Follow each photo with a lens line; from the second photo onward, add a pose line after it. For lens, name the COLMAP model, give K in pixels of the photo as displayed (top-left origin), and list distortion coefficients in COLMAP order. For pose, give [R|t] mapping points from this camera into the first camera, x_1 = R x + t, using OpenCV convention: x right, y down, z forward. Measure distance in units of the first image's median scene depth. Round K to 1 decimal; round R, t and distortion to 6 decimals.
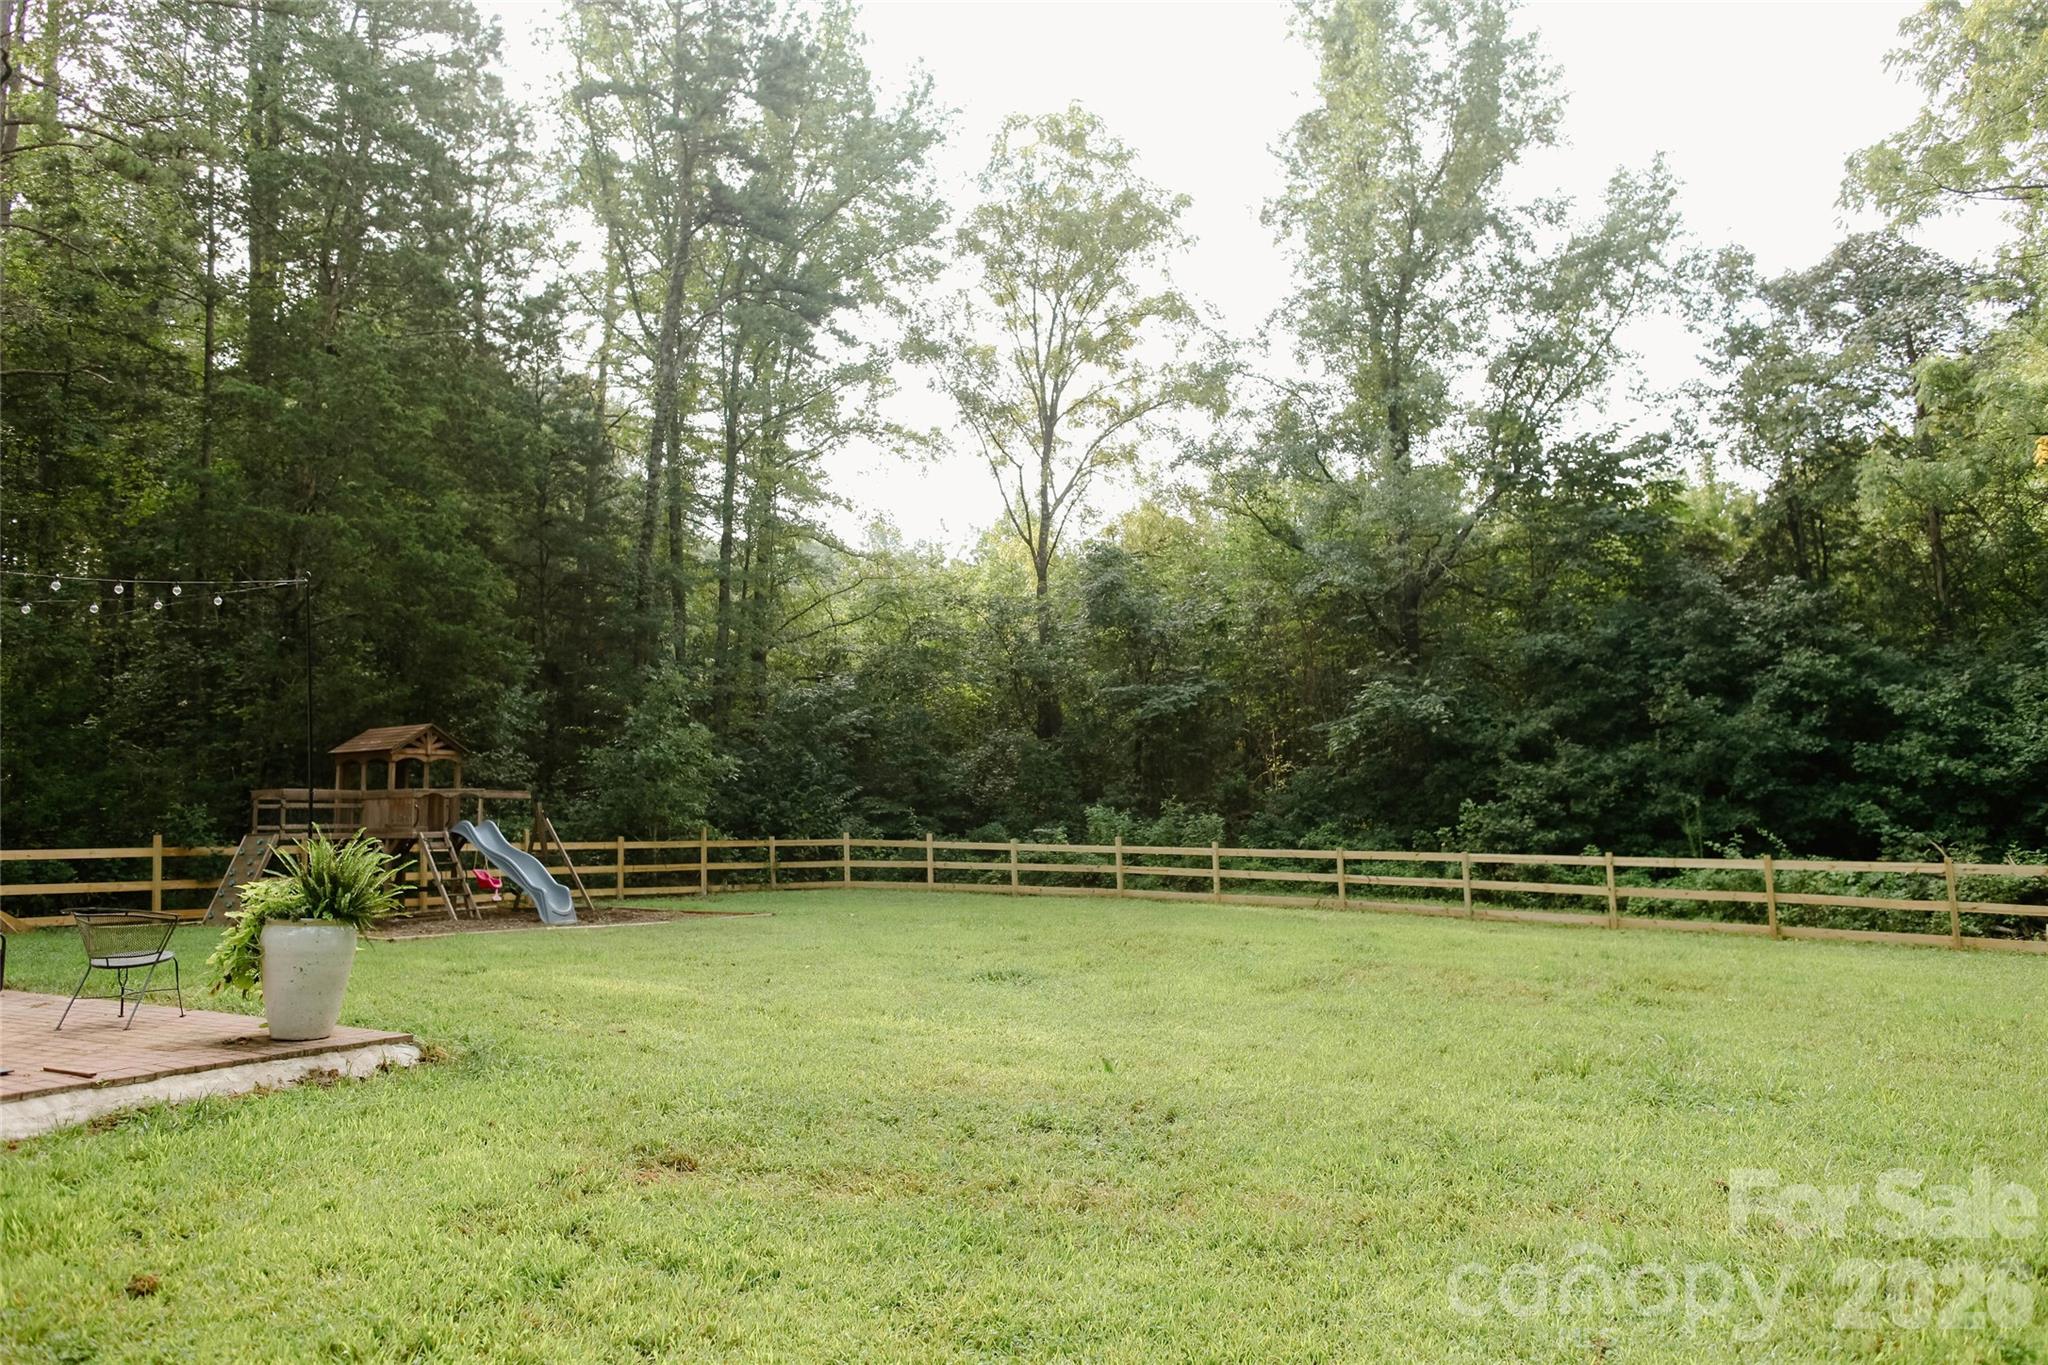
lens RADIAL K [[1403.2, 0, 1024.0], [0, 1403.2, 682.5], [0, 0, 1]] dist [-0.002883, 0.000118]
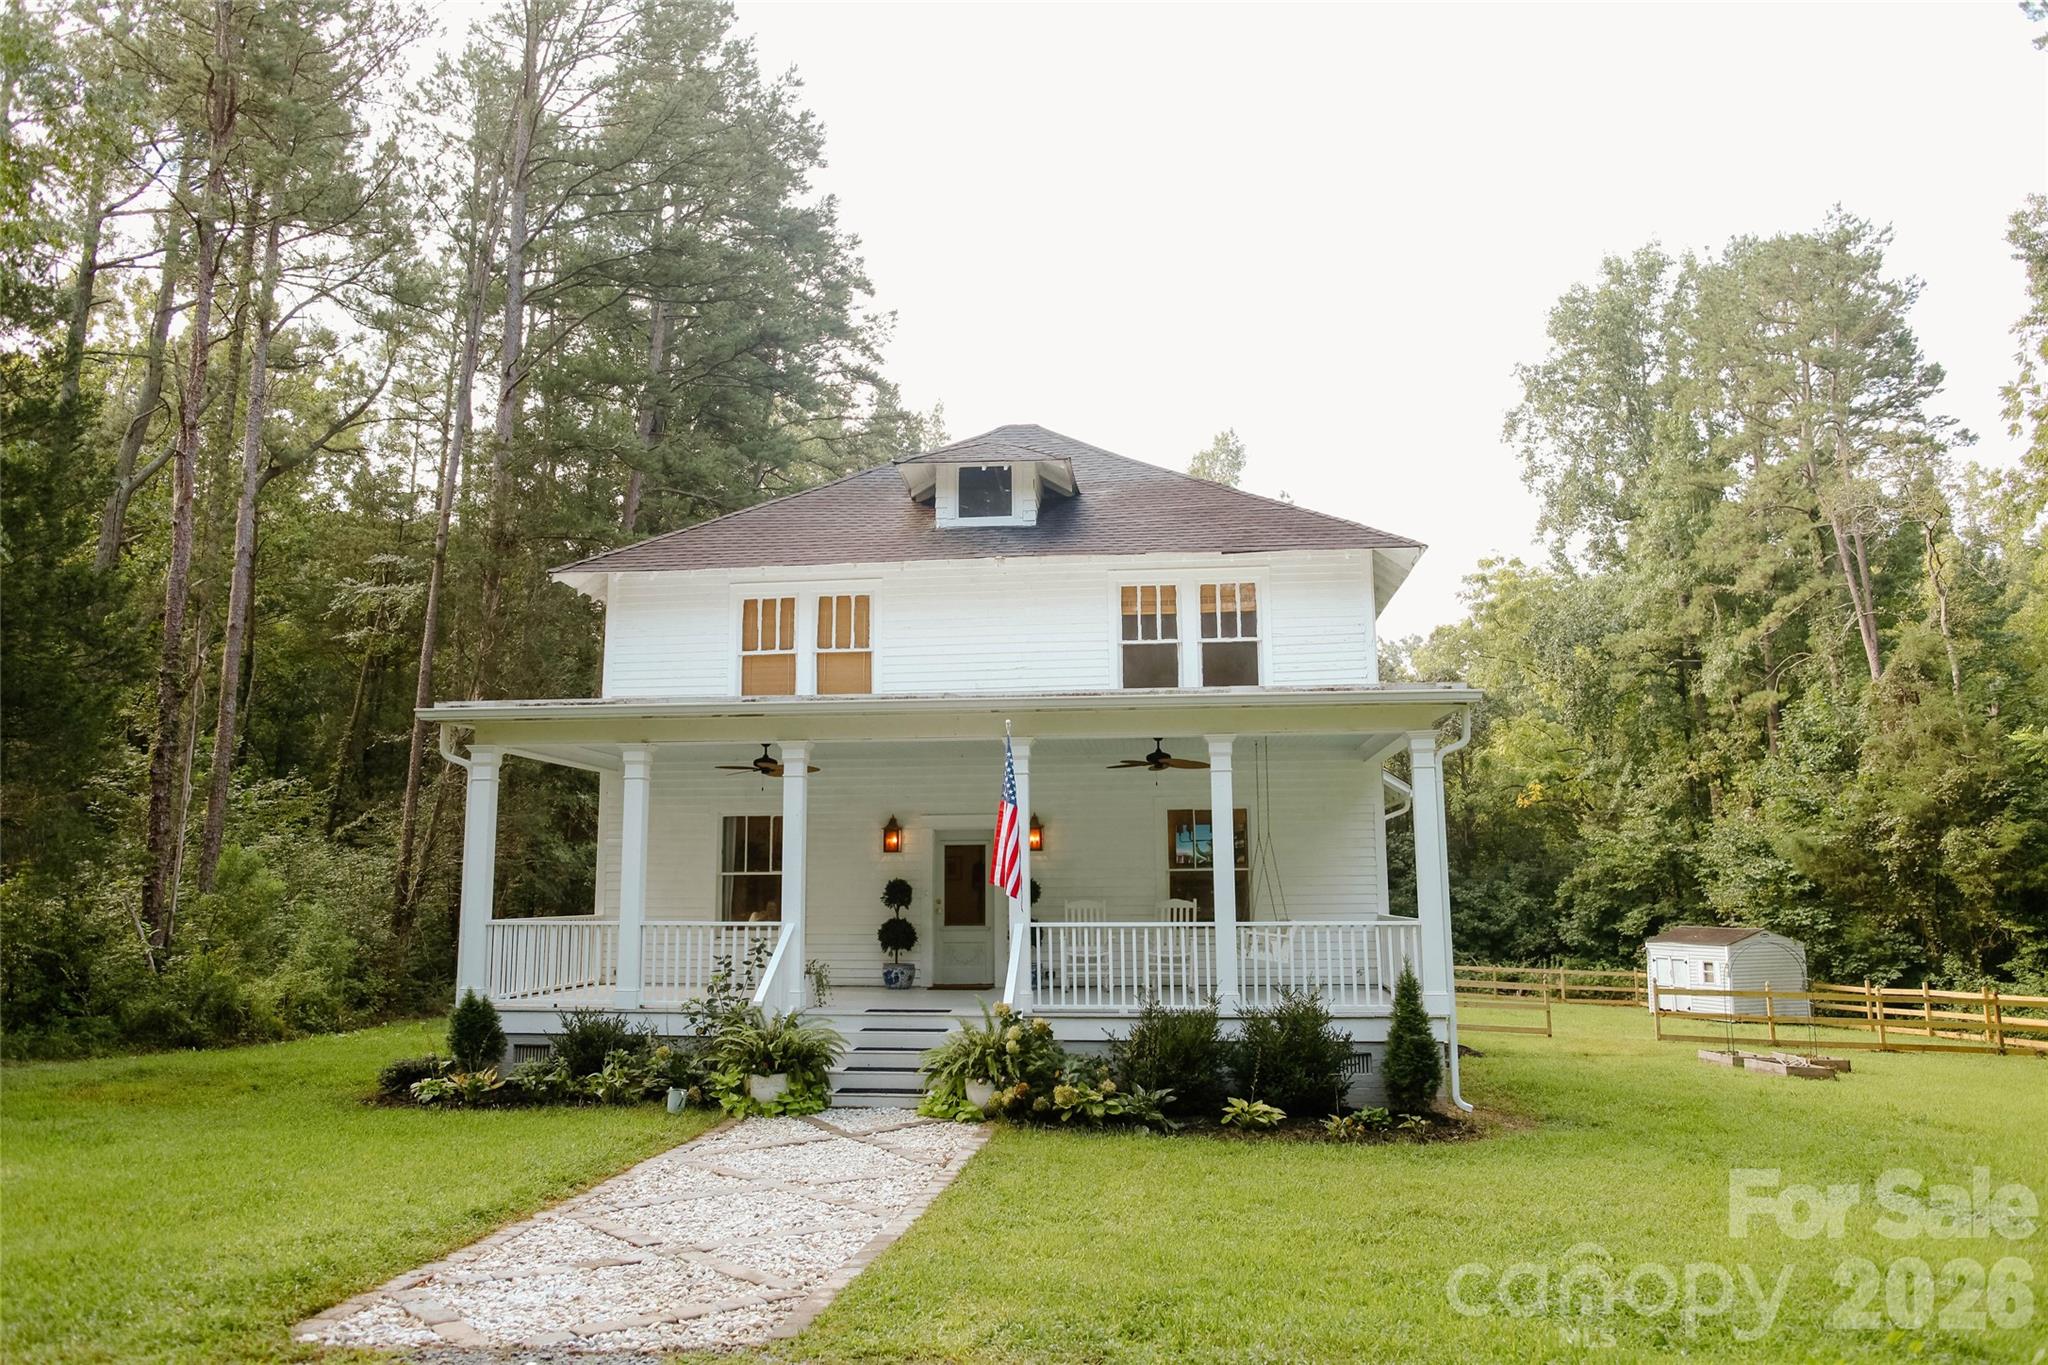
lens RADIAL K [[1403.2, 0, 1024.0], [0, 1403.2, 682.5], [0, 0, 1]] dist [-0.002883, 0.000118]
pose [[0.924485, 0.085767, 0.371445, -0.874758], [-0.064541, 0.995511, -0.069229, -0.121548], [-0.375715, 0.040028, 0.925871, -0.837788]]
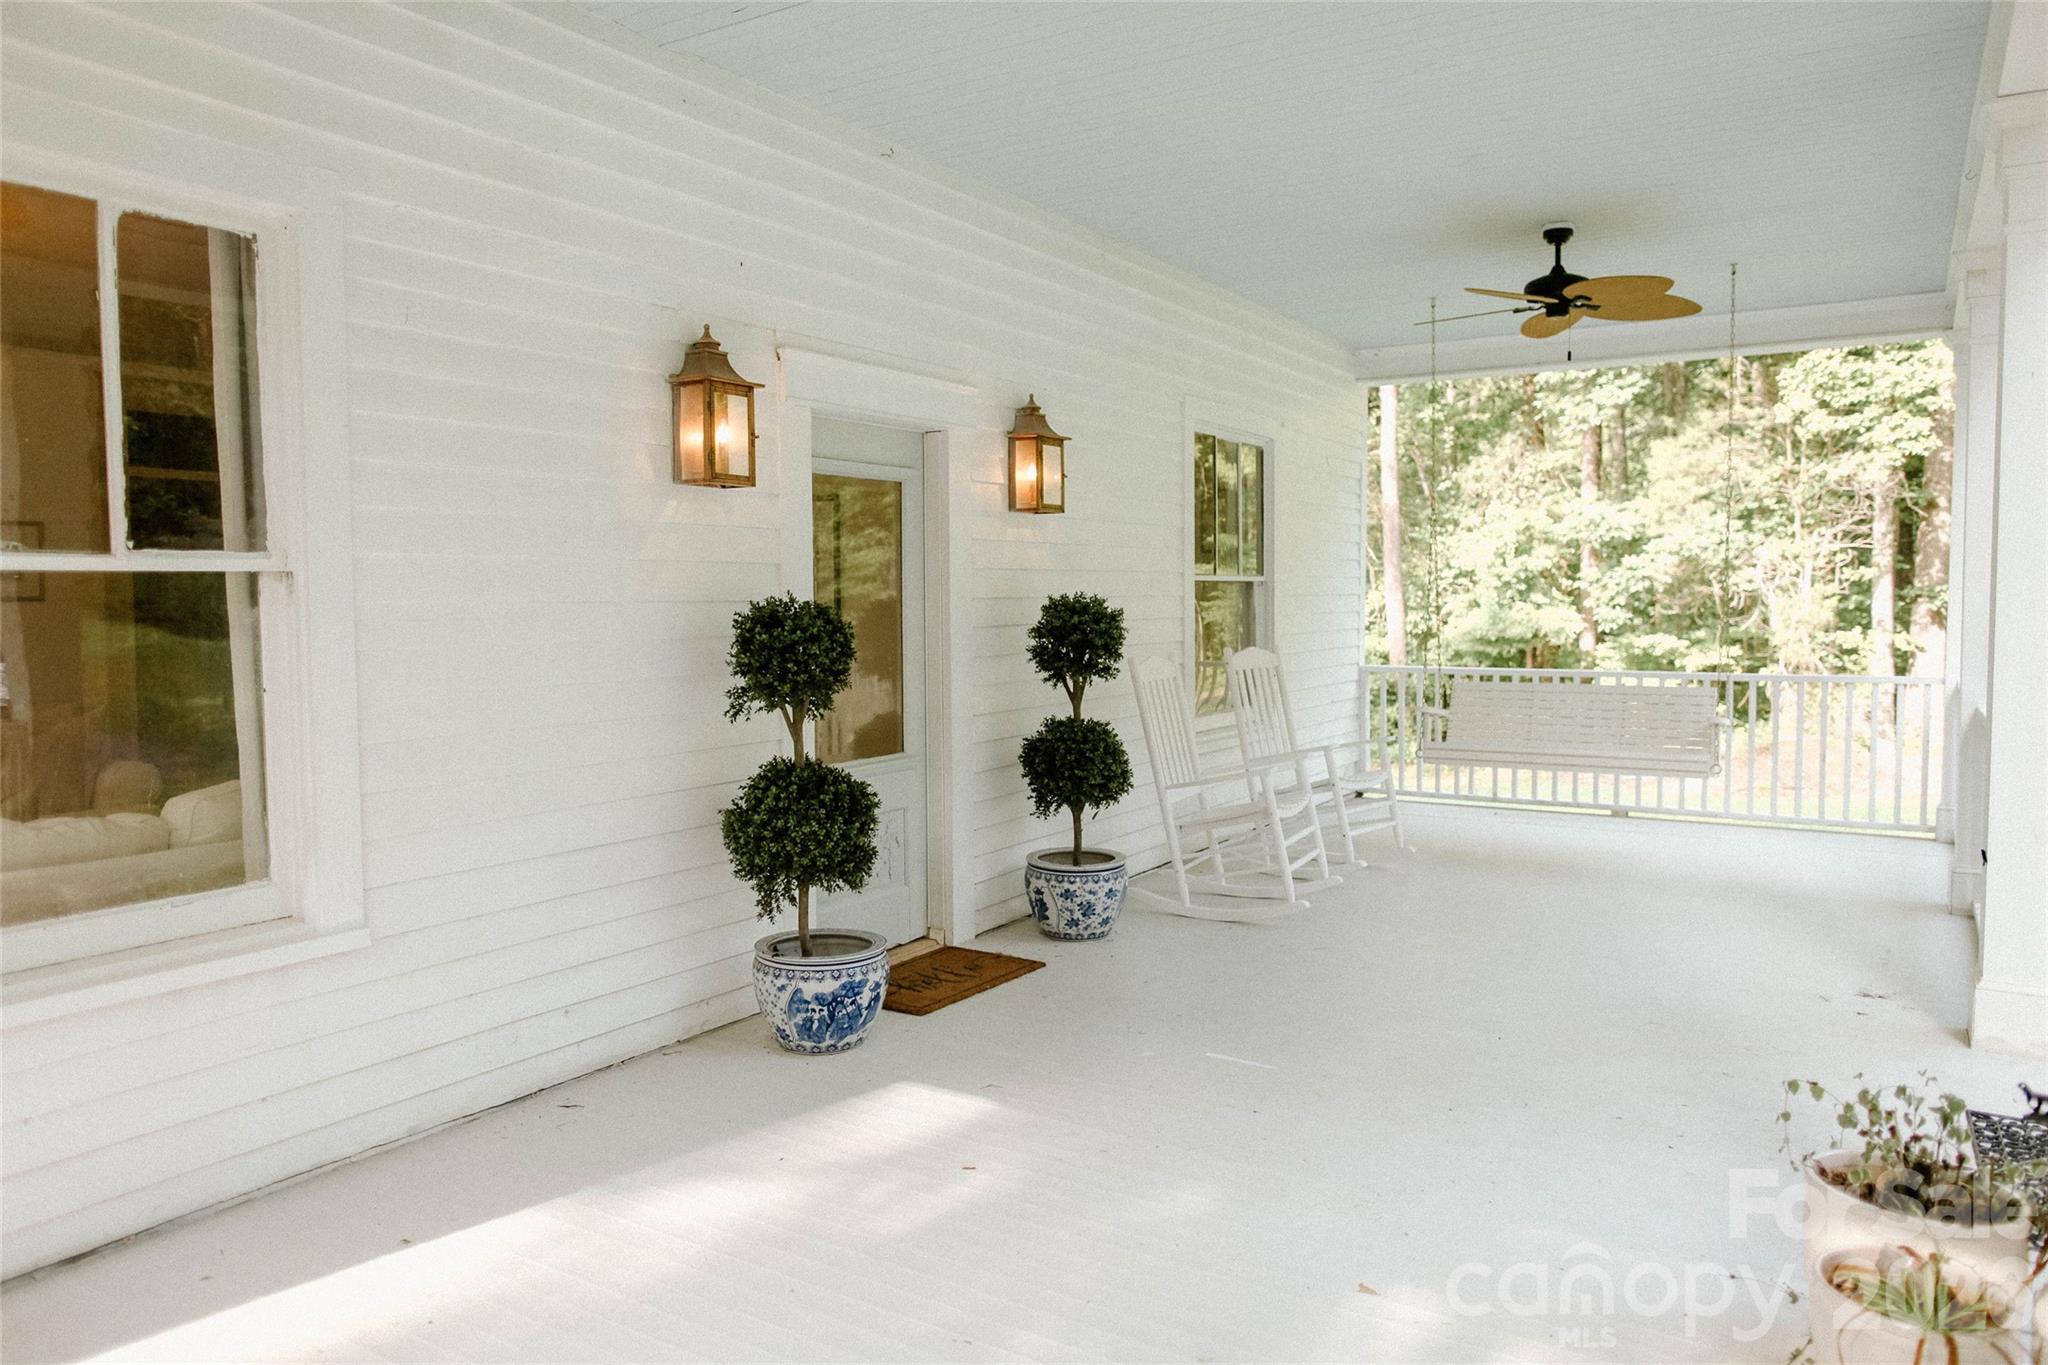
lens RADIAL K [[1403.2, 0, 1024.0], [0, 1403.2, 682.5], [0, 0, 1]] dist [-0.002883, 0.000118]
pose [[0.044775, -0.026393, 0.998648, -0.838727], [-0.094902, 0.995018, 0.030552, -0.070654], [-0.994479, -0.096141, 0.042047, -0.256768]]
